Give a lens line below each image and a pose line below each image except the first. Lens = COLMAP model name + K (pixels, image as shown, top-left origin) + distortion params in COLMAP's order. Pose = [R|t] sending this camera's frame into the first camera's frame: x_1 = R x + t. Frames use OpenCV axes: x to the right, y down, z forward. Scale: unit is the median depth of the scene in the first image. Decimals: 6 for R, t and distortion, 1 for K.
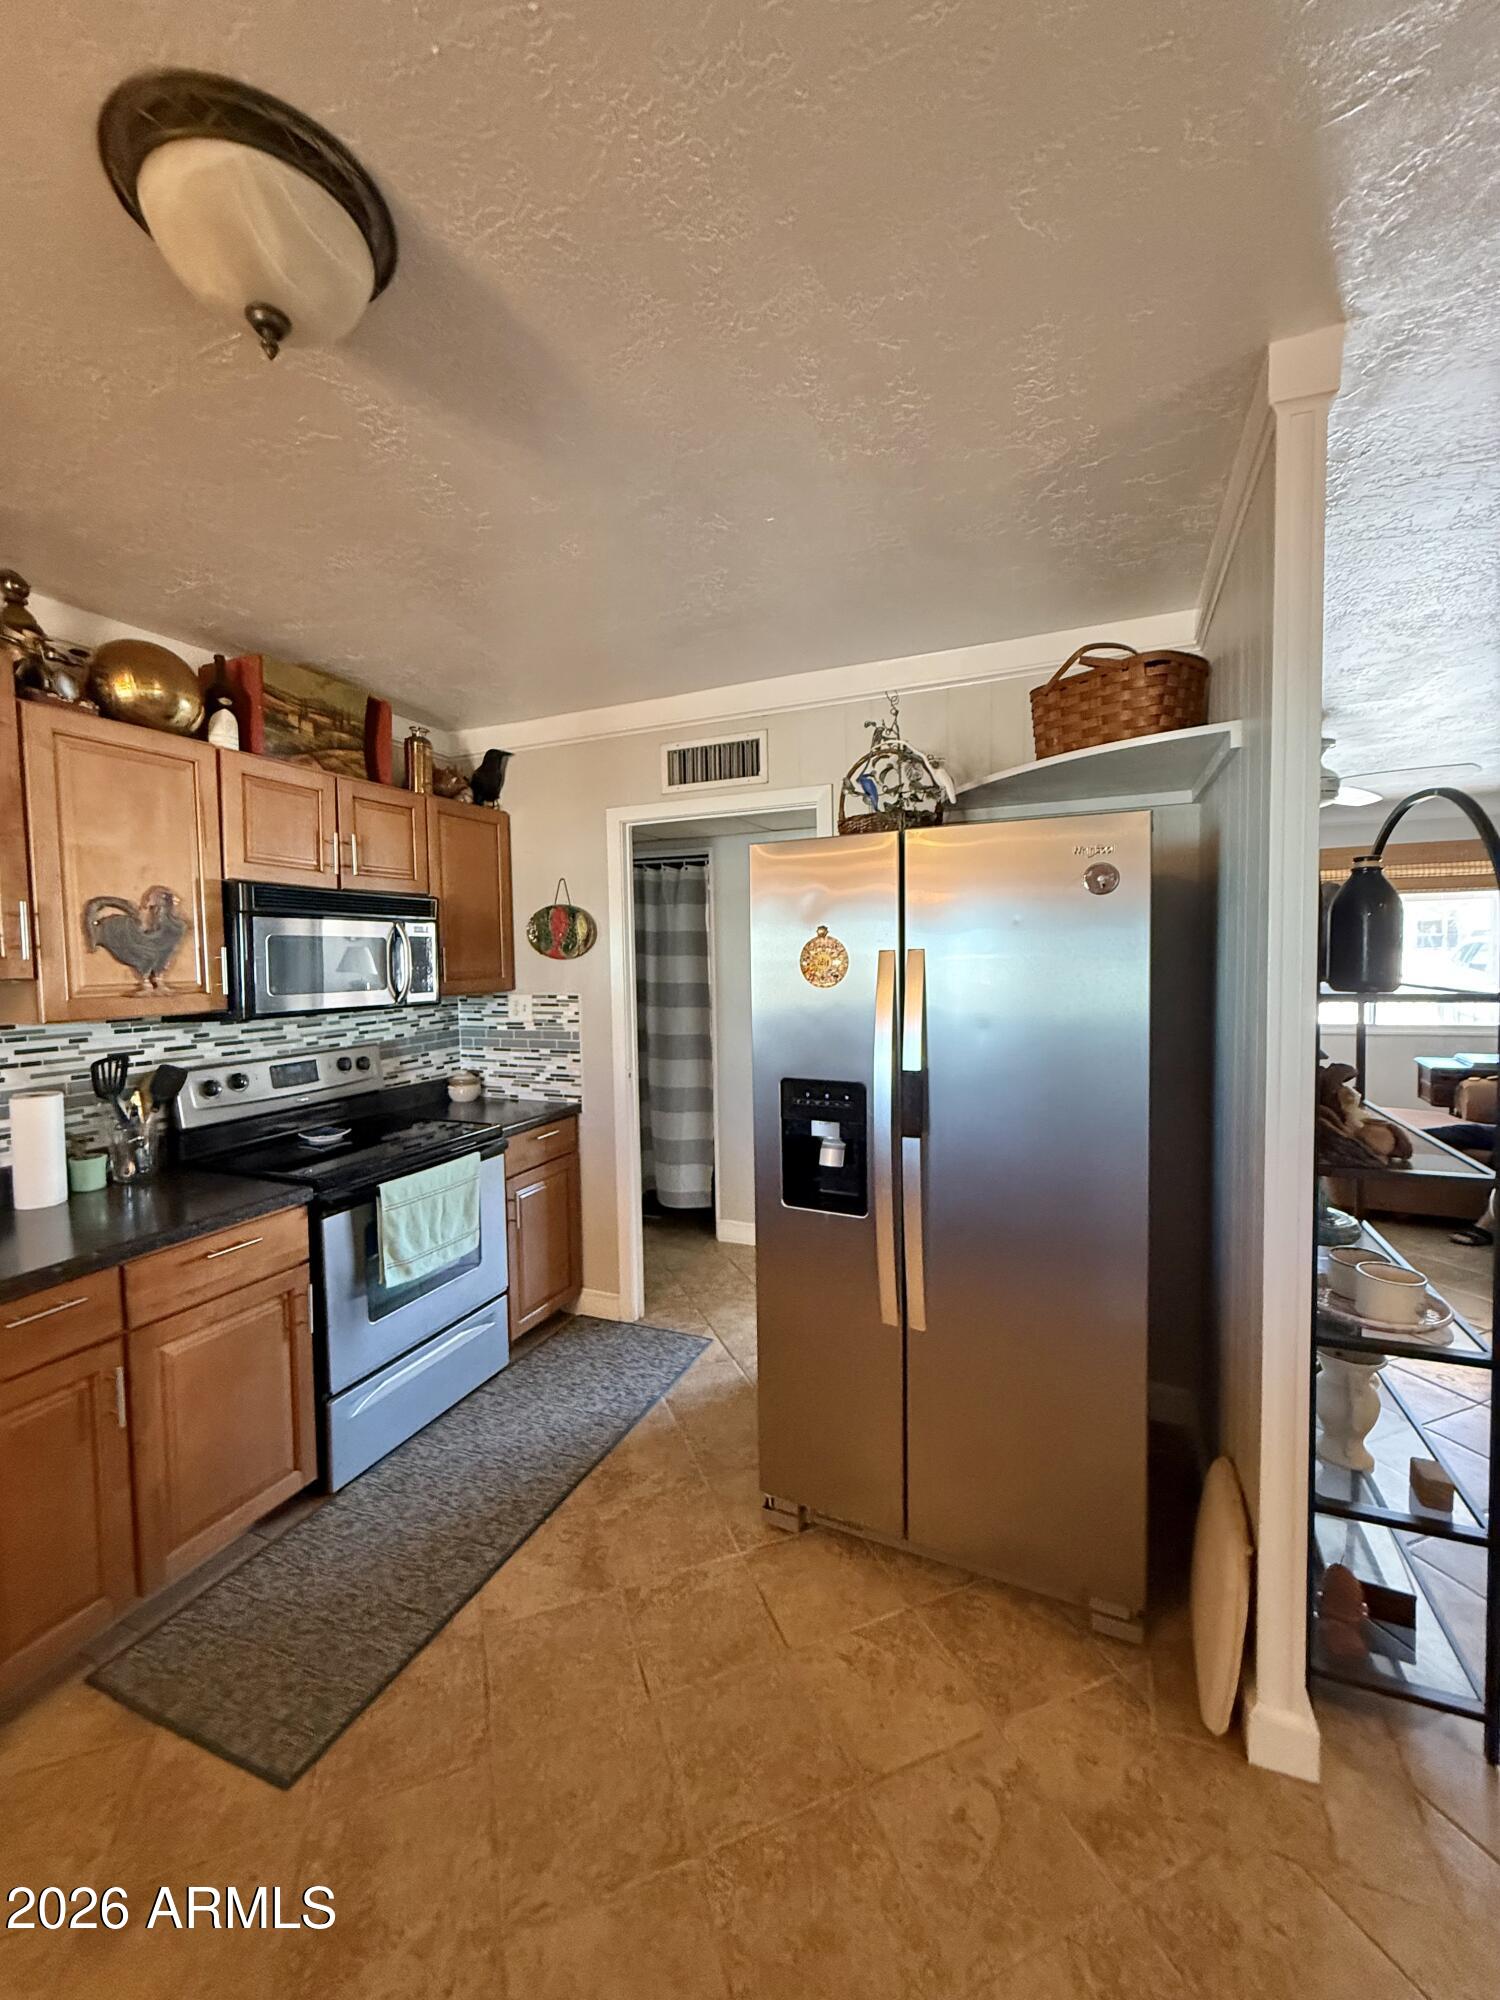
lens RADIAL K [[798.5, 0, 758.4], [0, 798.5, 993.7], [0, 0, 1]] dist [-0.000992, 0.000468]
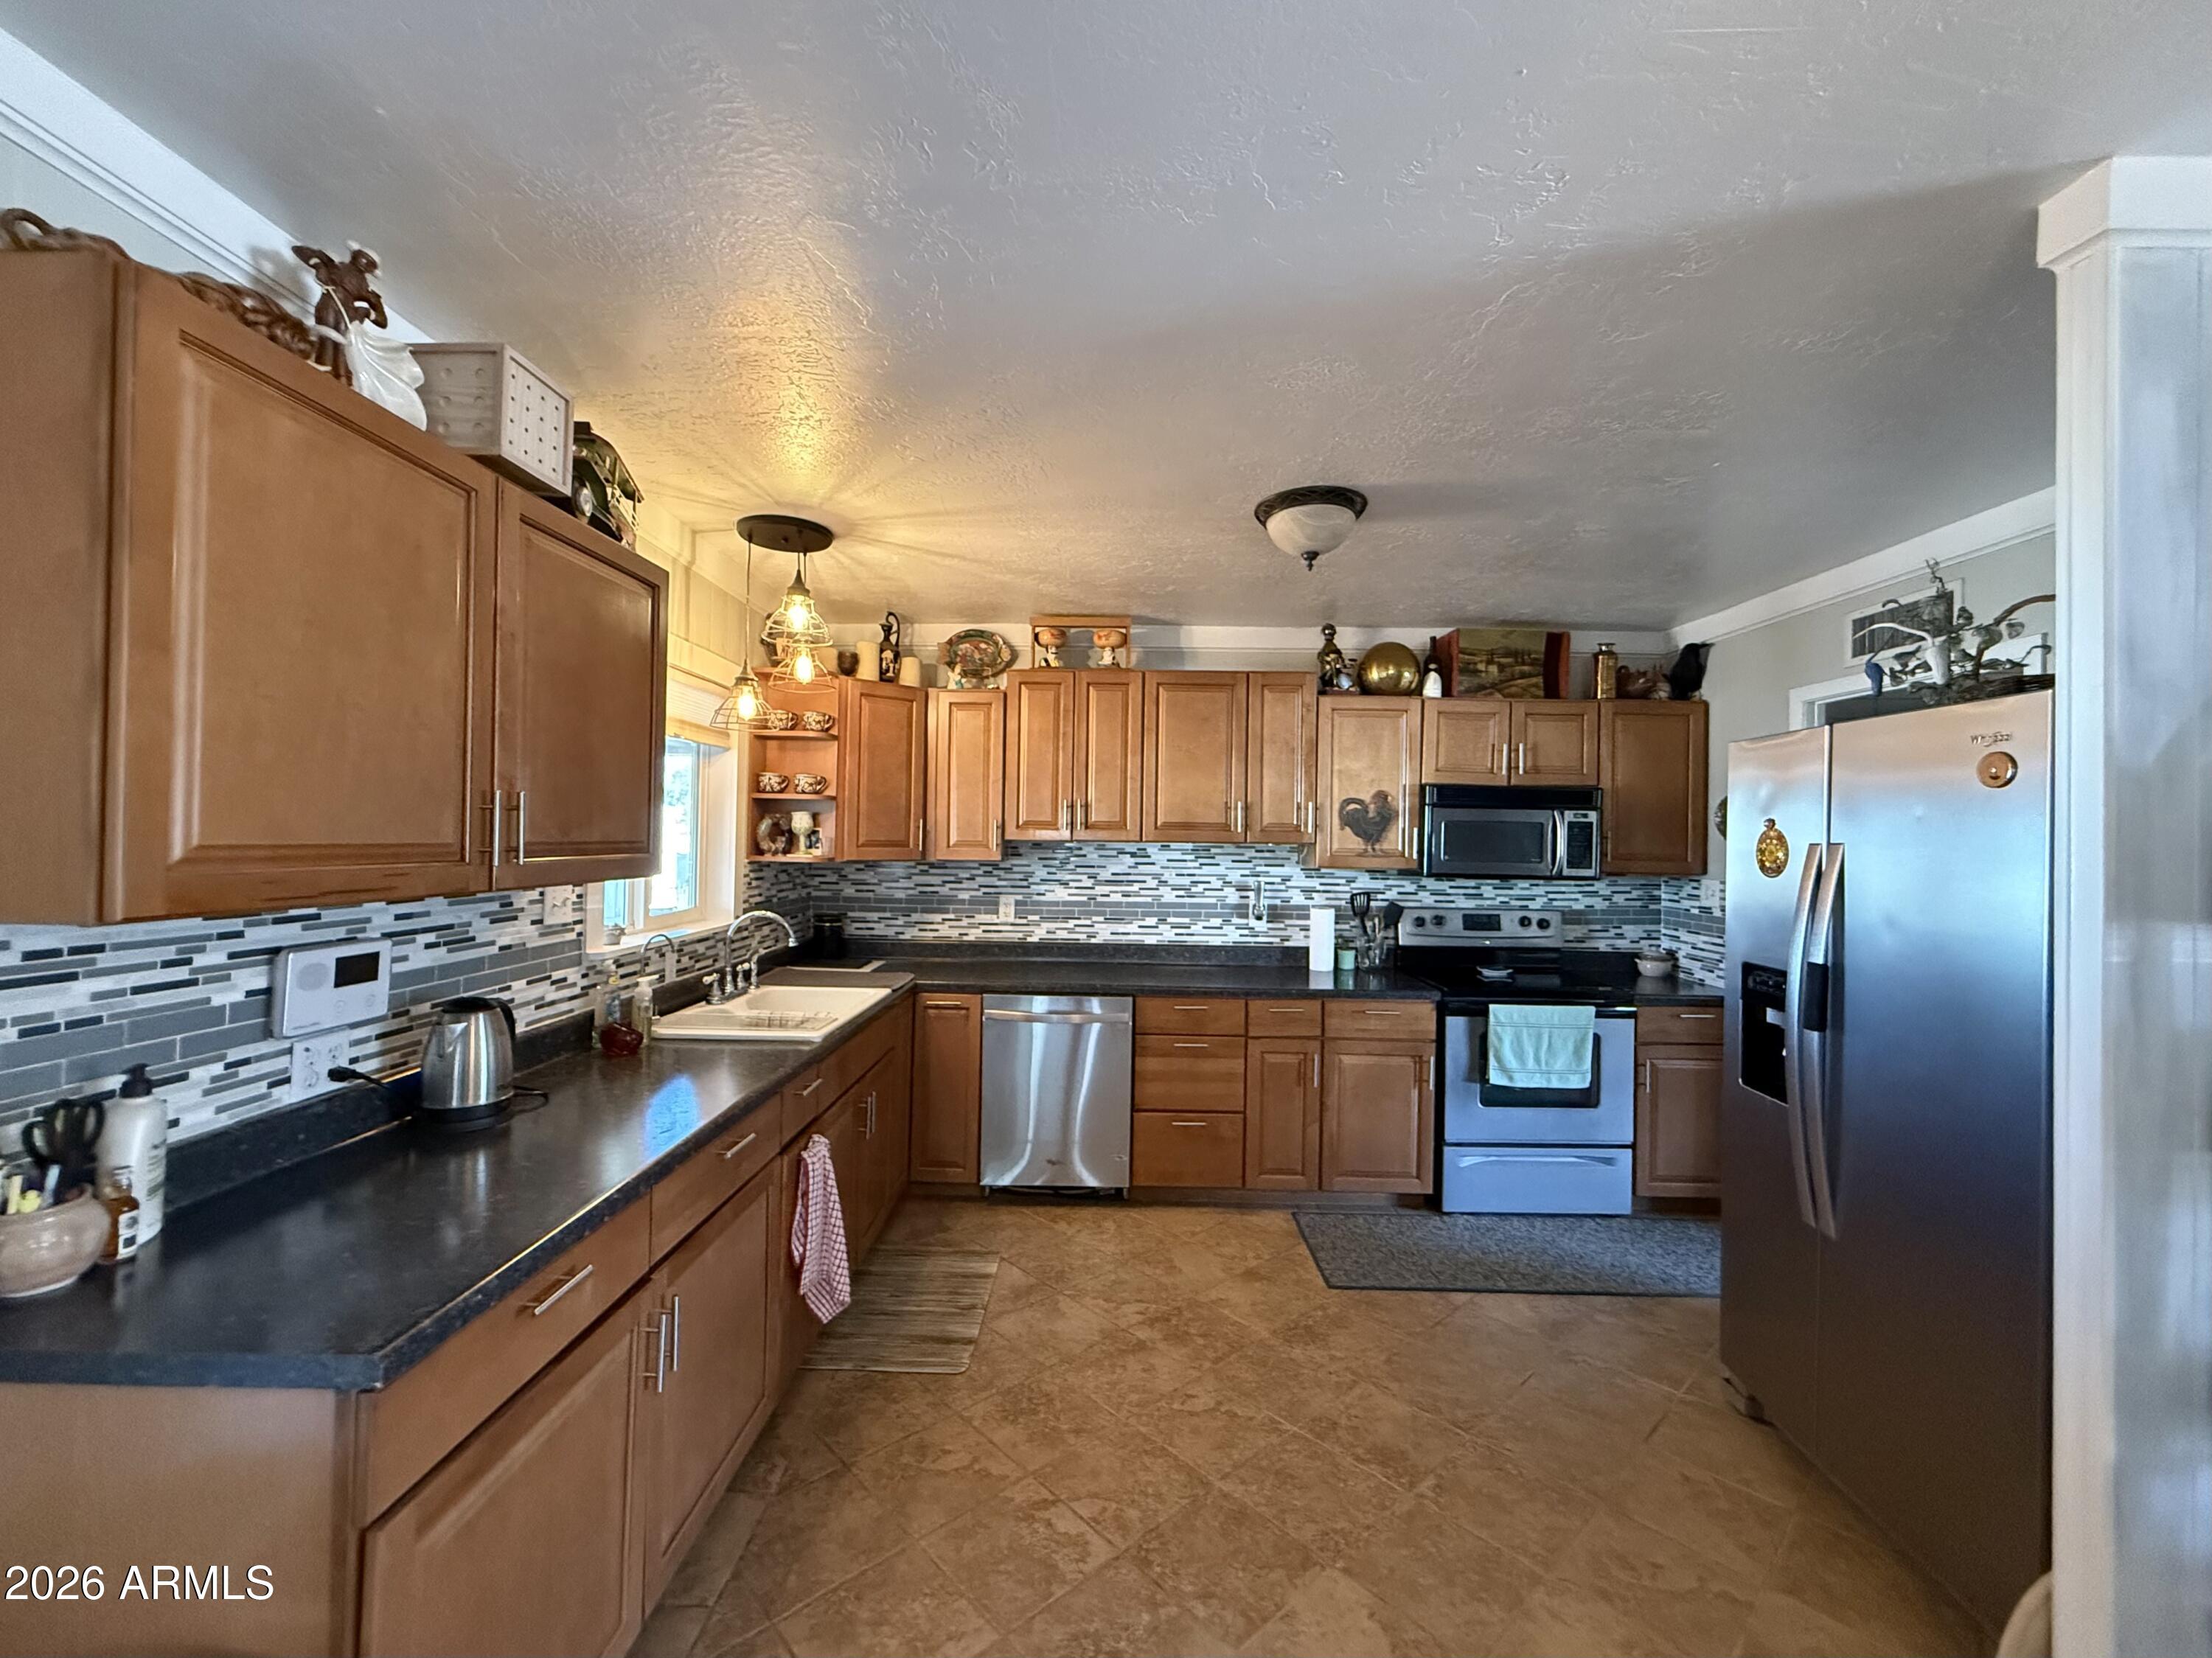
lens RADIAL K [[883.1, 0, 1111.7], [0, 883.1, 826.9], [0, 0, 1]] dist [-0.000992, 0.000468]
pose [[0.385772, 0.017541, -0.922427, 0.634937], [-0.069192, 0.997554, -0.009968, -0.002463], [0.919996, 0.067670, 0.386042, -0.185719]]
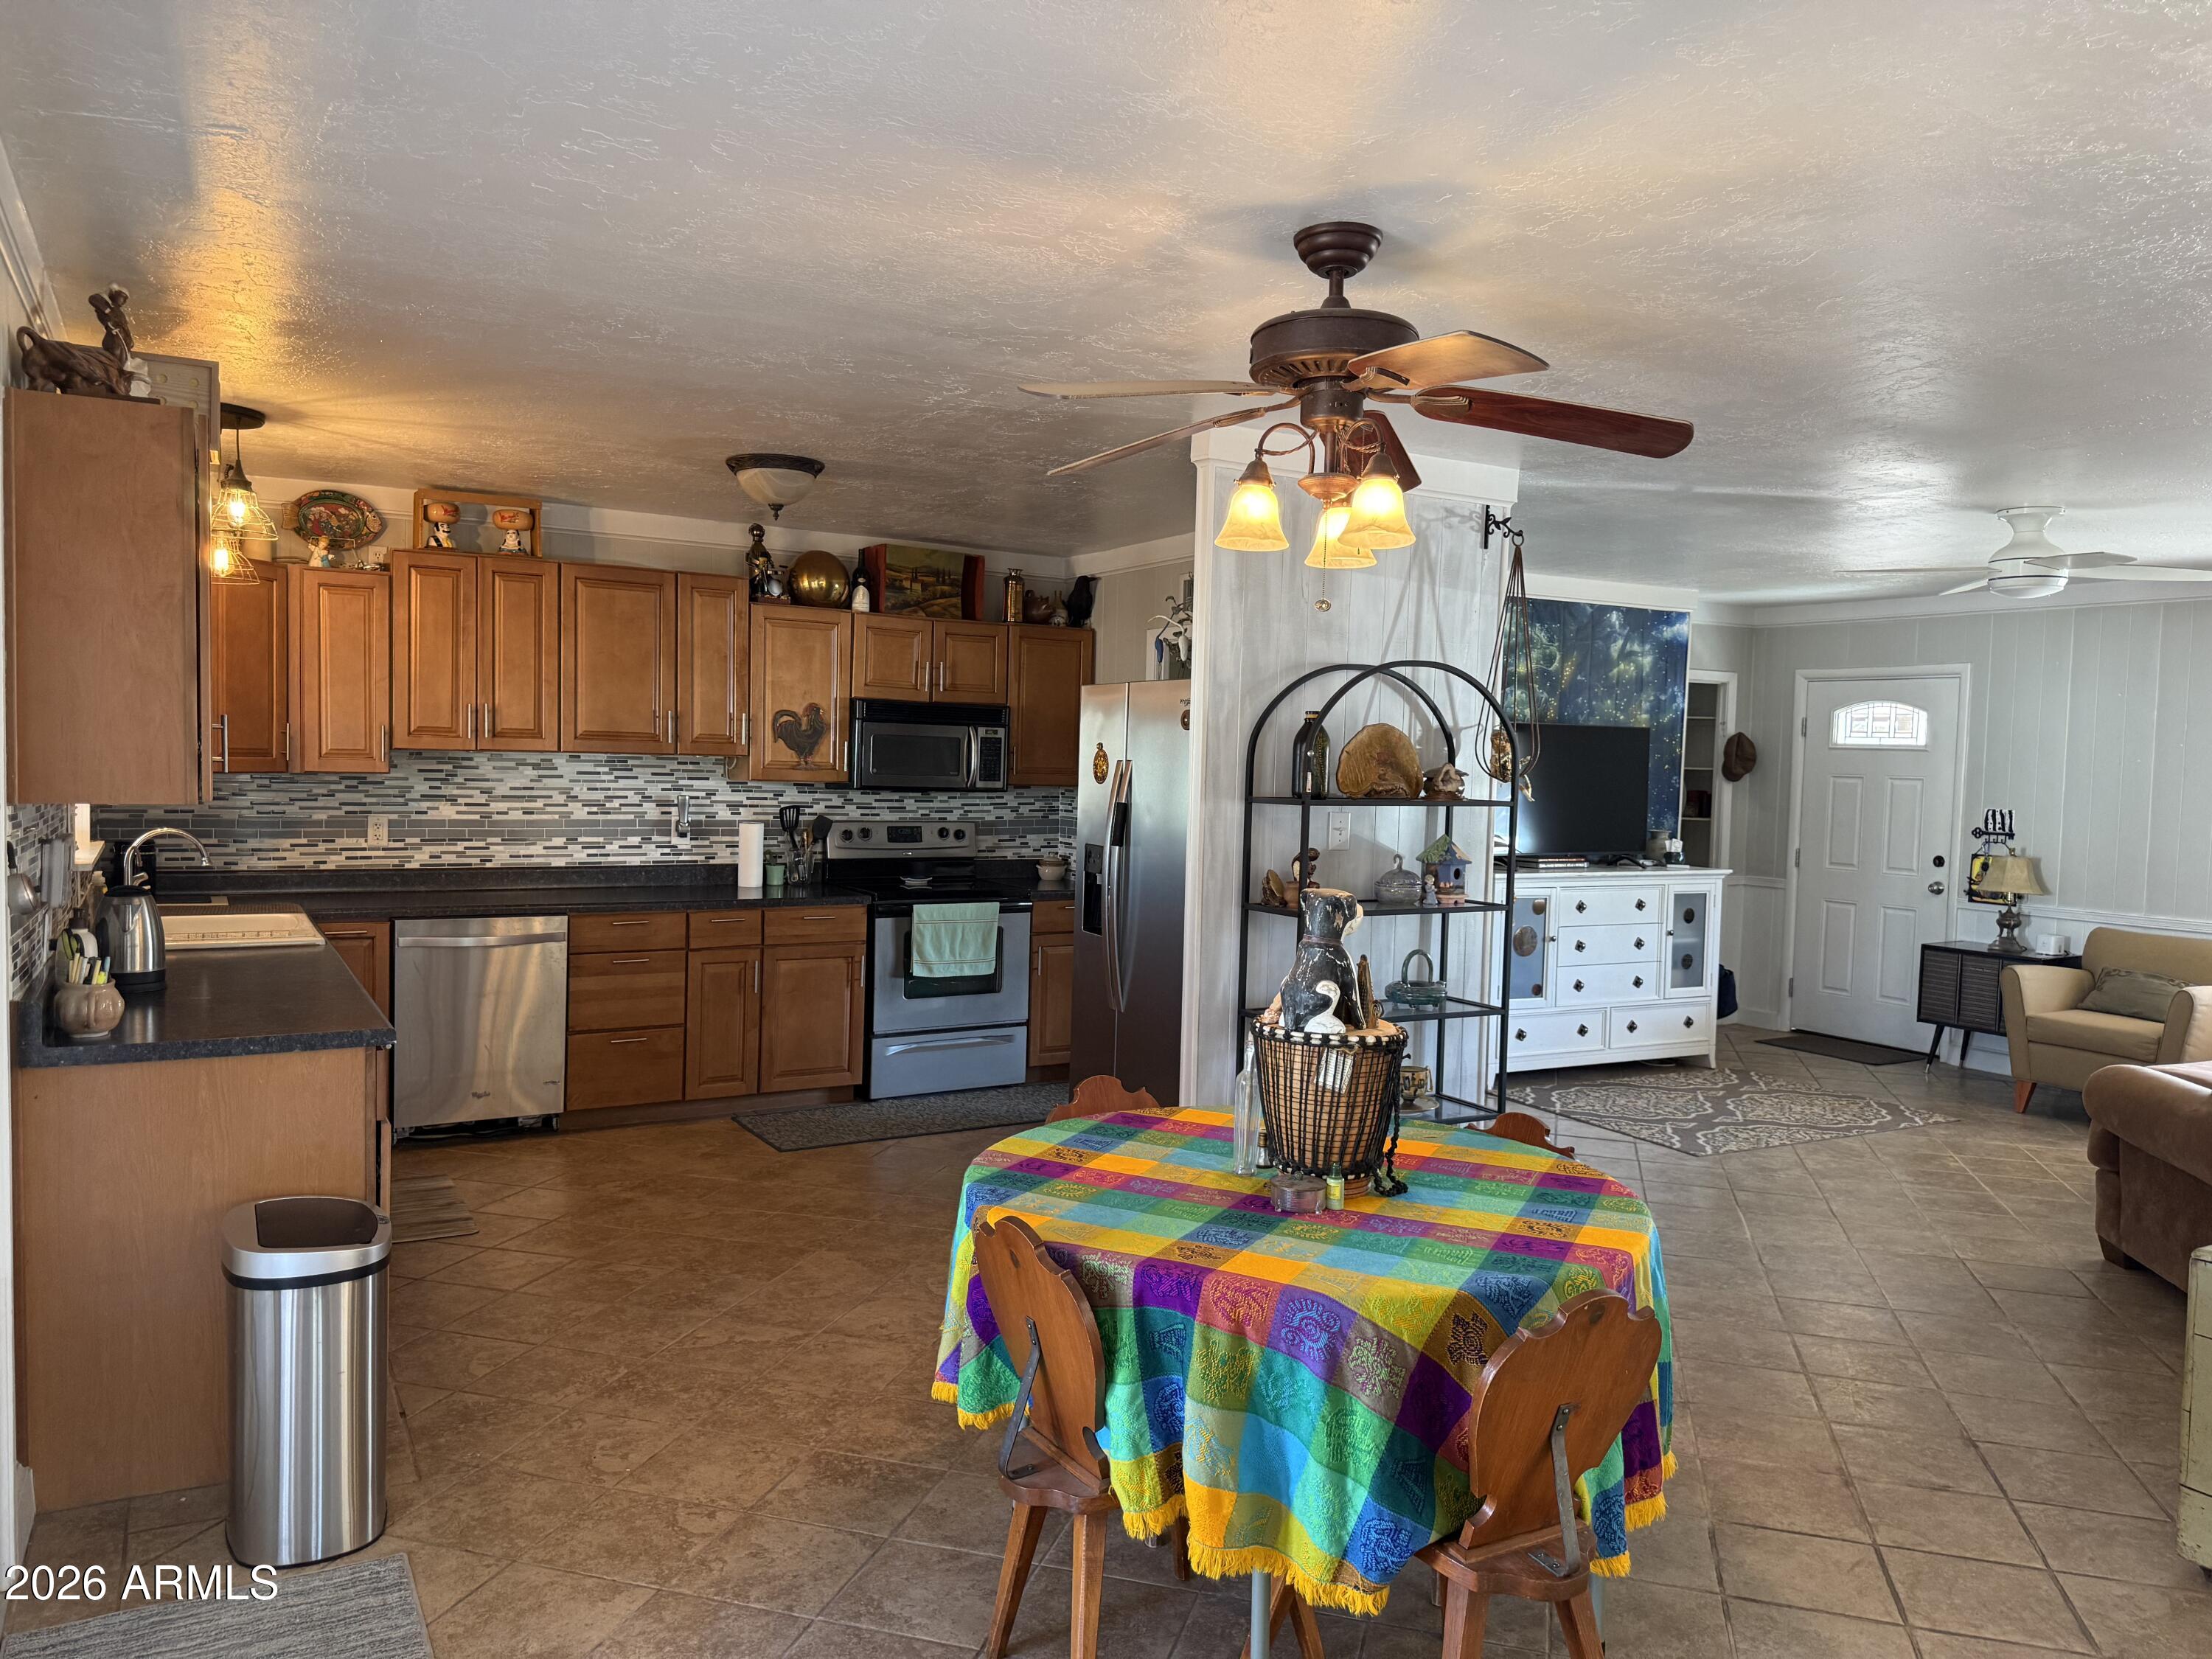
lens RADIAL K [[1422.9, 0, 1107.8], [0, 1422.9, 834.6], [0, 0, 1]] dist [0.061277, -0.004609]
pose [[0.812608, 0.074489, -0.578031, 1.296202], [-0.071938, 0.997034, 0.027352, 0.010264], [0.578354, 0.019356, 0.815556, -0.922906]]
